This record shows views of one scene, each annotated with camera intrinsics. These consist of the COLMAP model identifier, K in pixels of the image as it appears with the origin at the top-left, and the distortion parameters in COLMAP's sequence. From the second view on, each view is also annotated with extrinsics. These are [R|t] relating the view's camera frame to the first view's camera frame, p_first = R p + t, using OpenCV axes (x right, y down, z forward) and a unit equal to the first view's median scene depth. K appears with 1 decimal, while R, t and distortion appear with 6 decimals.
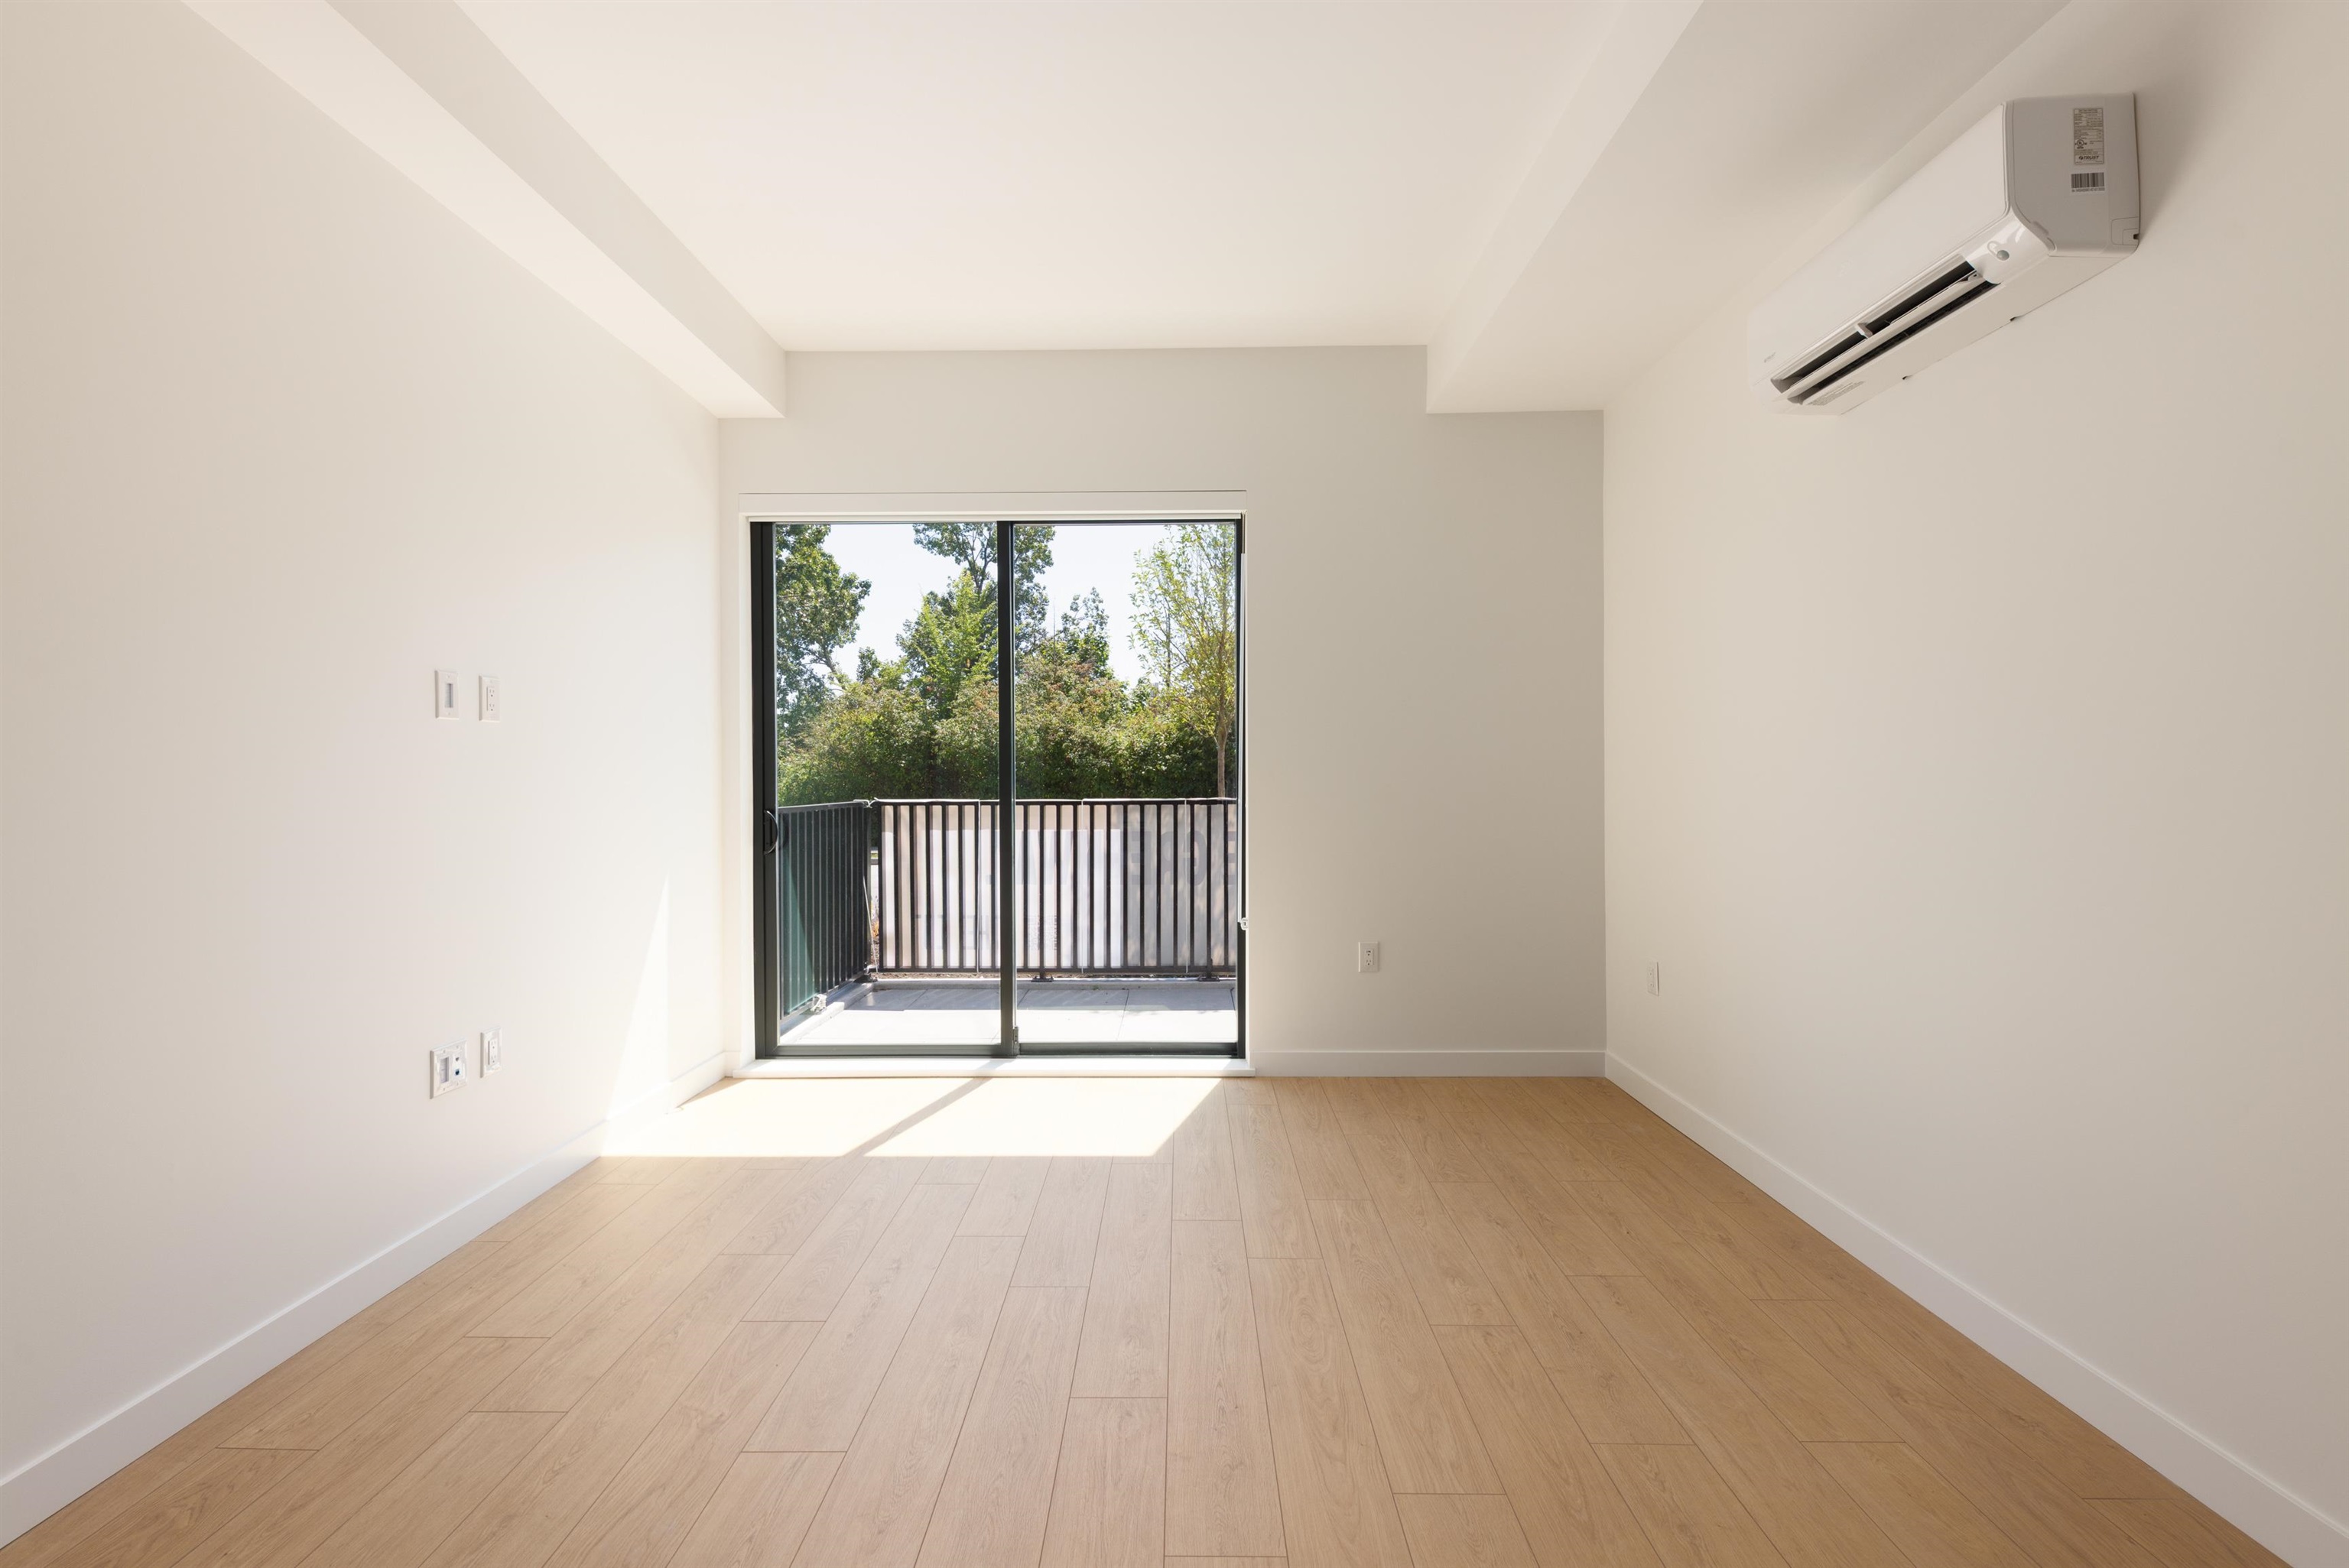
lens RADIAL K [[981.3, 0, 1174.5], [0, 981.3, 784.0], [0, 0, 1]] dist [0.022345, -0.015437]
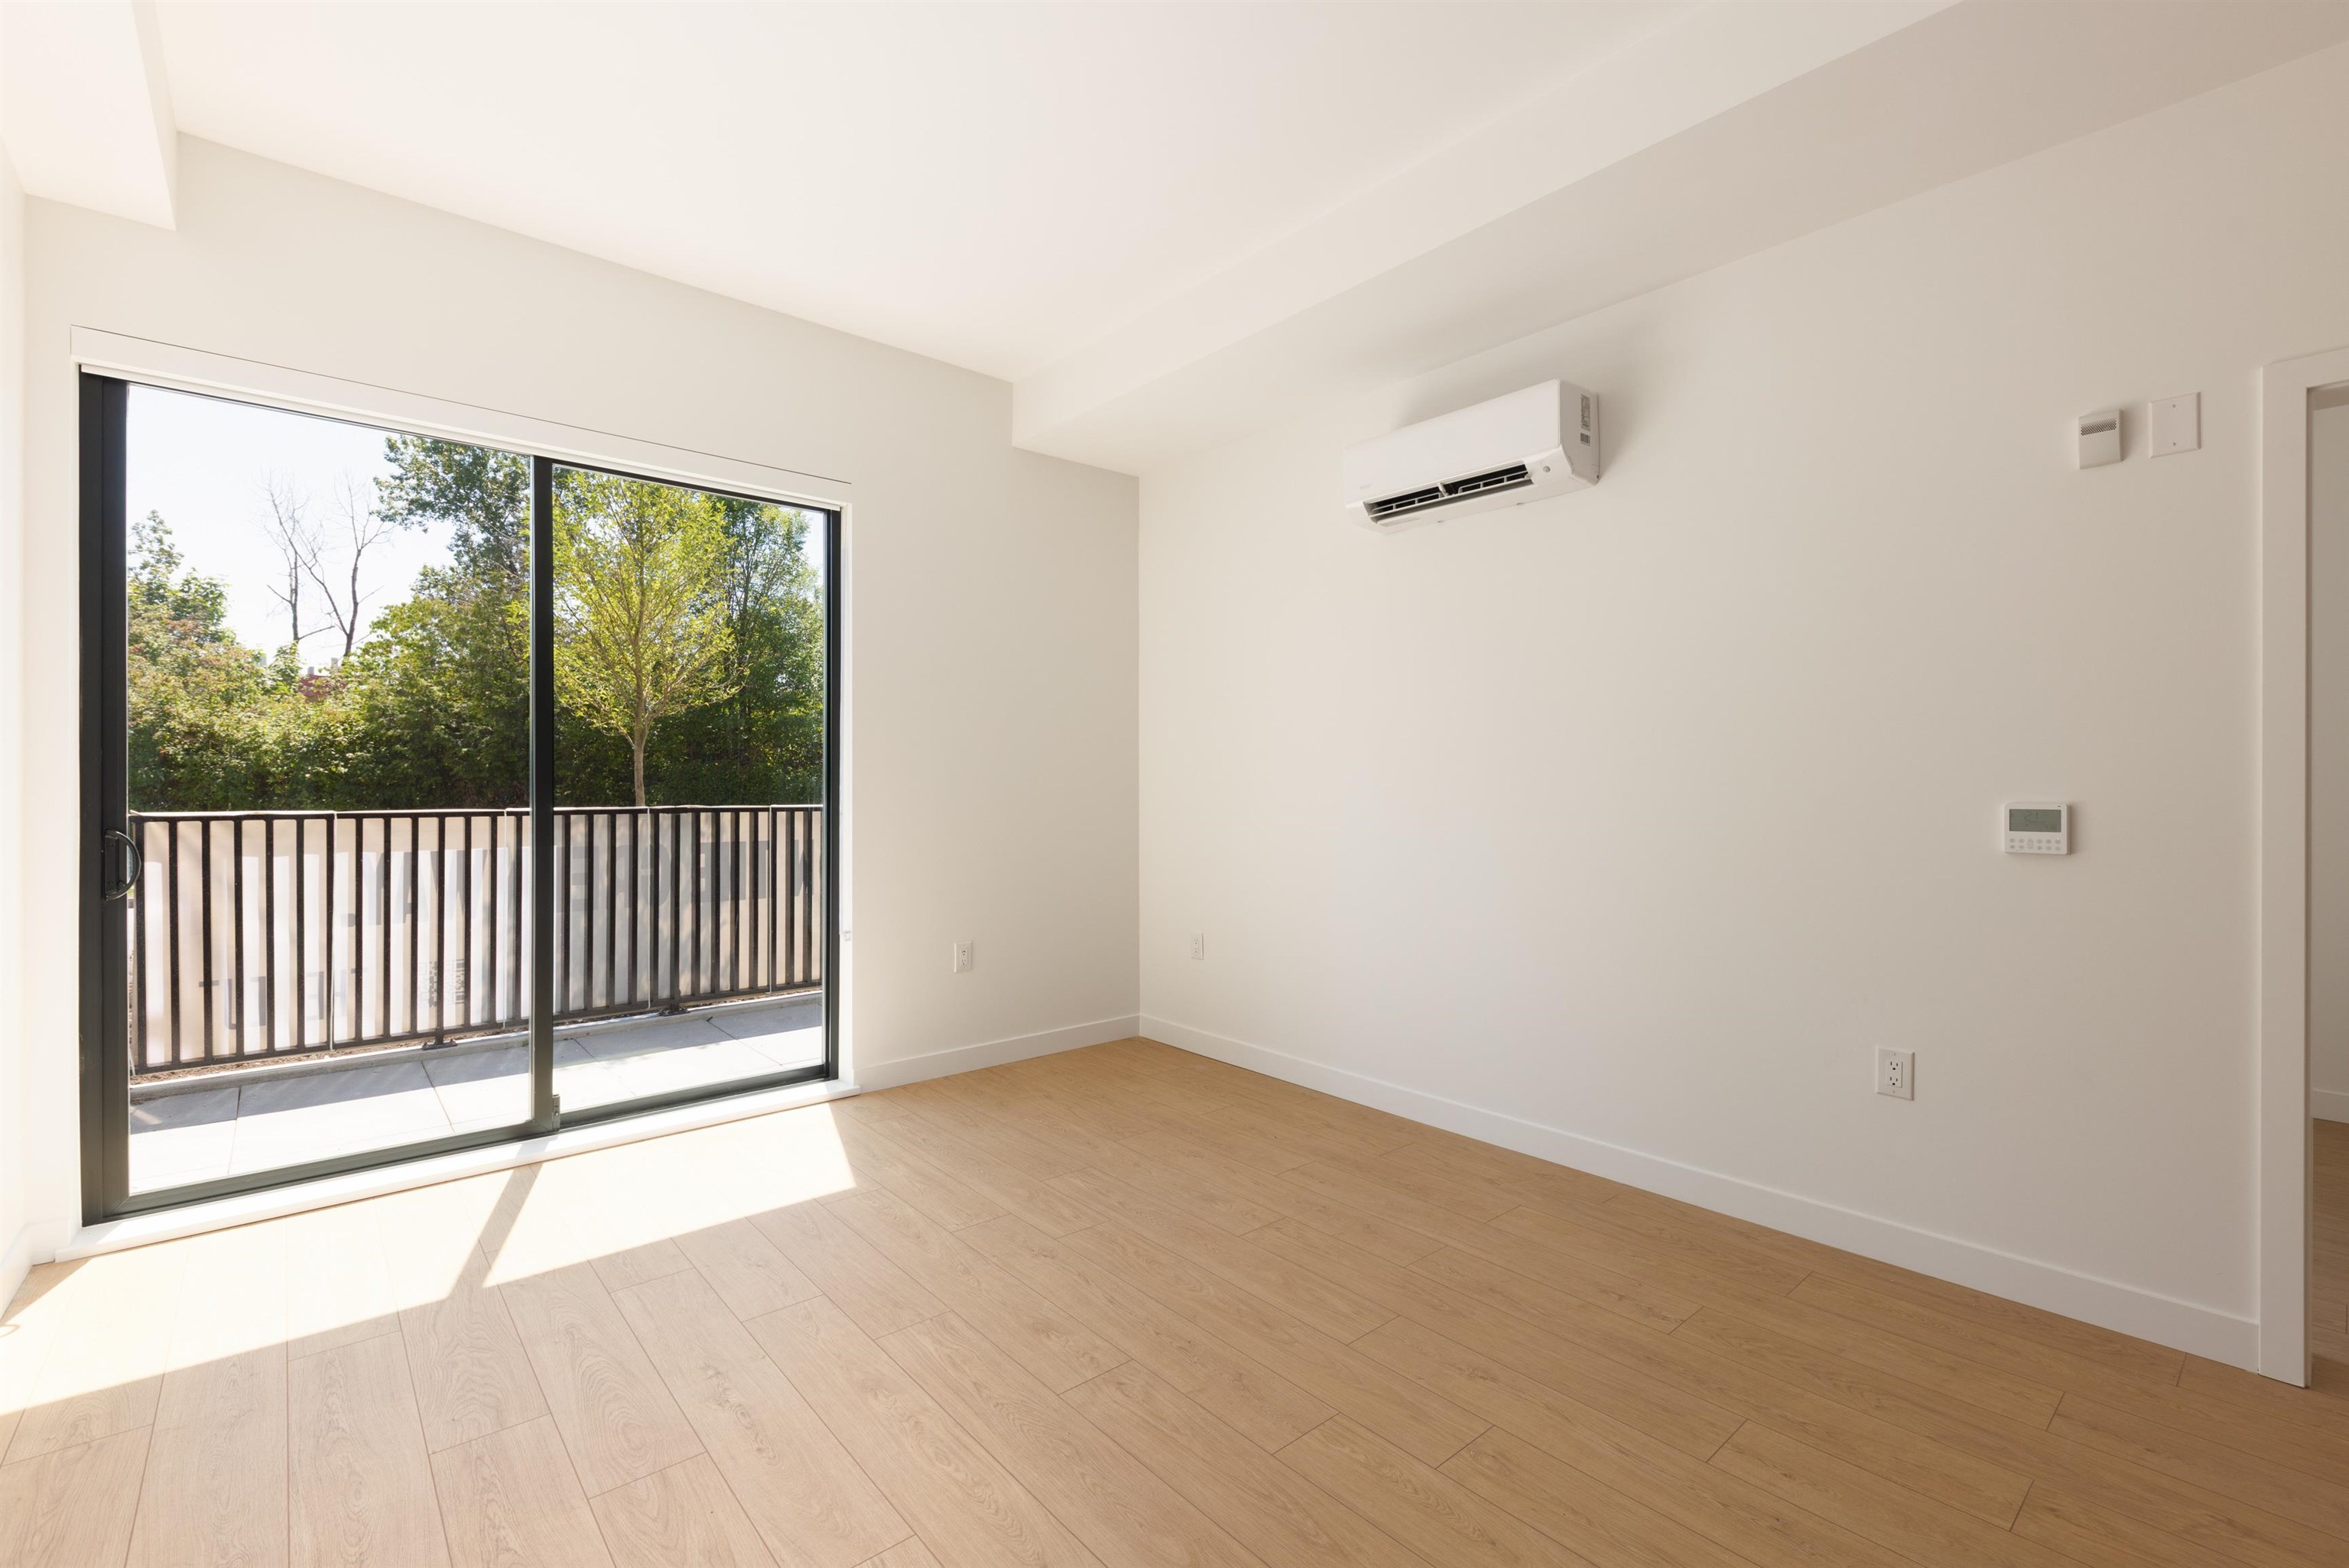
lens RADIAL K [[978.3, 0, 1174.5], [0, 978.3, 784.0], [0, 0, 1]] dist [0.001780, 0.000260]
pose [[0.759942, 0.004820, 0.649974, -0.198929], [-0.000256, 0.999975, -0.007117, 0.000812], [-0.649991, 0.005242, 0.759924, 0.046790]]
